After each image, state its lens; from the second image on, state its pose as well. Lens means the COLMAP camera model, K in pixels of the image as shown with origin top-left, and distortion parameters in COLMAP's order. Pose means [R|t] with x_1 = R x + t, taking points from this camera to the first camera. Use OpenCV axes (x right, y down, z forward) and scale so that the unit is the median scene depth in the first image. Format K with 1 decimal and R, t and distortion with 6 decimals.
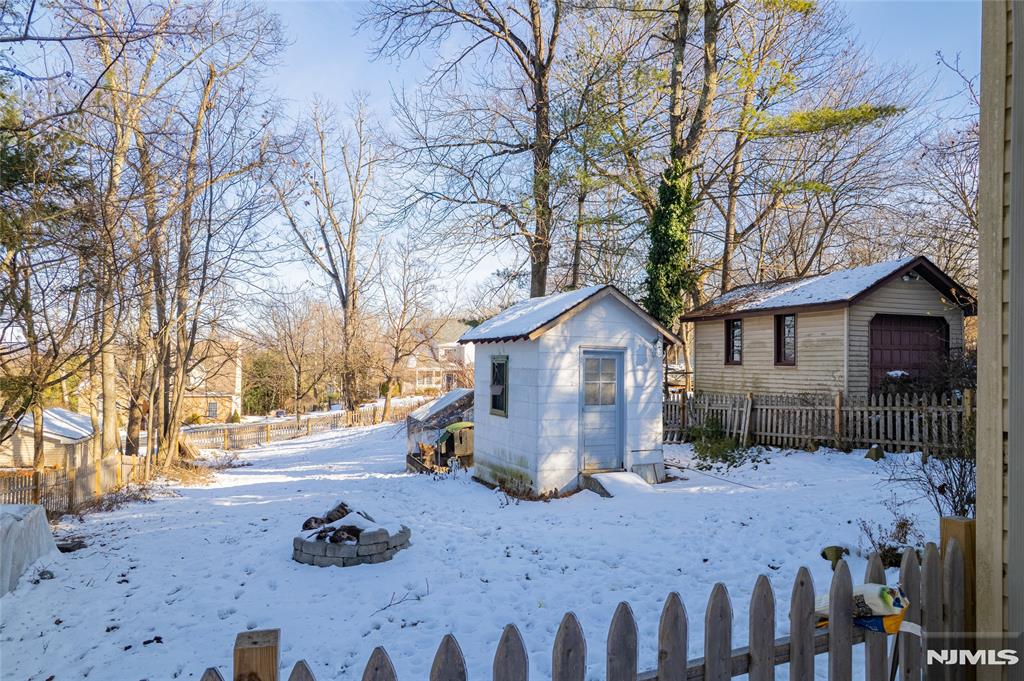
lens RADIAL K [[662.6, 0, 510.7], [0, 662.6, 345.7], [0, 0, 1]] dist [-0.063564, 0.053636]
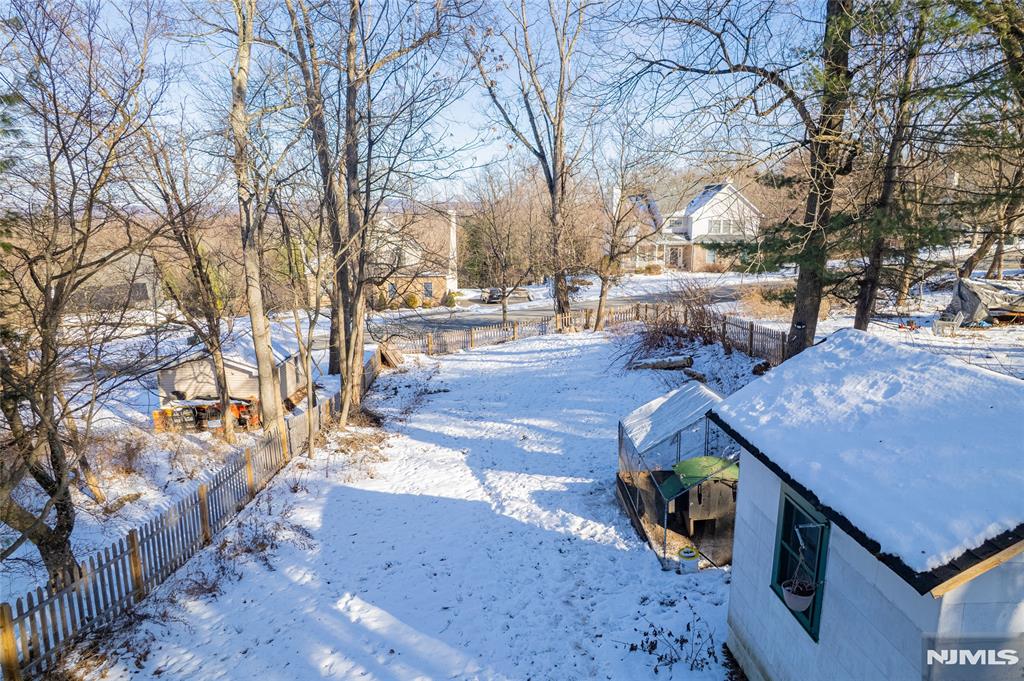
lens RADIAL K [[662.6, 0, 510.7], [0, 662.6, 345.7], [0, 0, 1]] dist [-0.063564, 0.053636]
pose [[0.946497, 0.046136, -0.319397, -0.020005], [0.026514, 0.975264, 0.219446, -0.054470], [0.321621, -0.216173, 0.921862, 0.149043]]
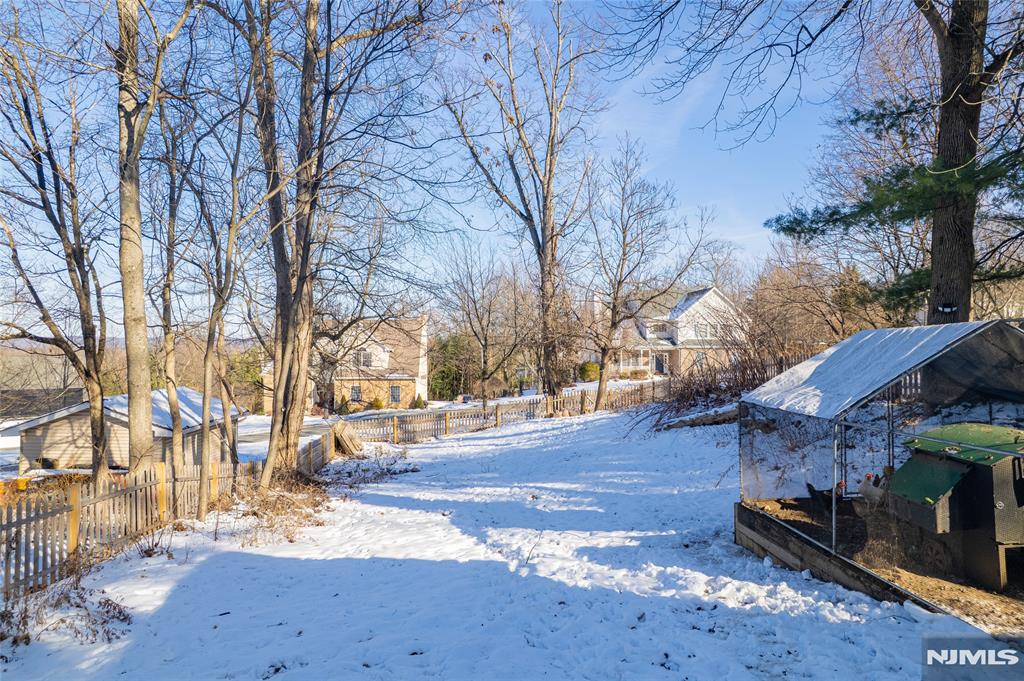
lens RADIAL K [[662.6, 0, 510.7], [0, 662.6, 345.7], [0, 0, 1]] dist [-0.063564, 0.053636]
pose [[0.961096, -0.009745, -0.276043, -0.077183], [0.015000, 0.999744, 0.016930, 0.028270], [0.275807, -0.020412, 0.960996, 0.259901]]
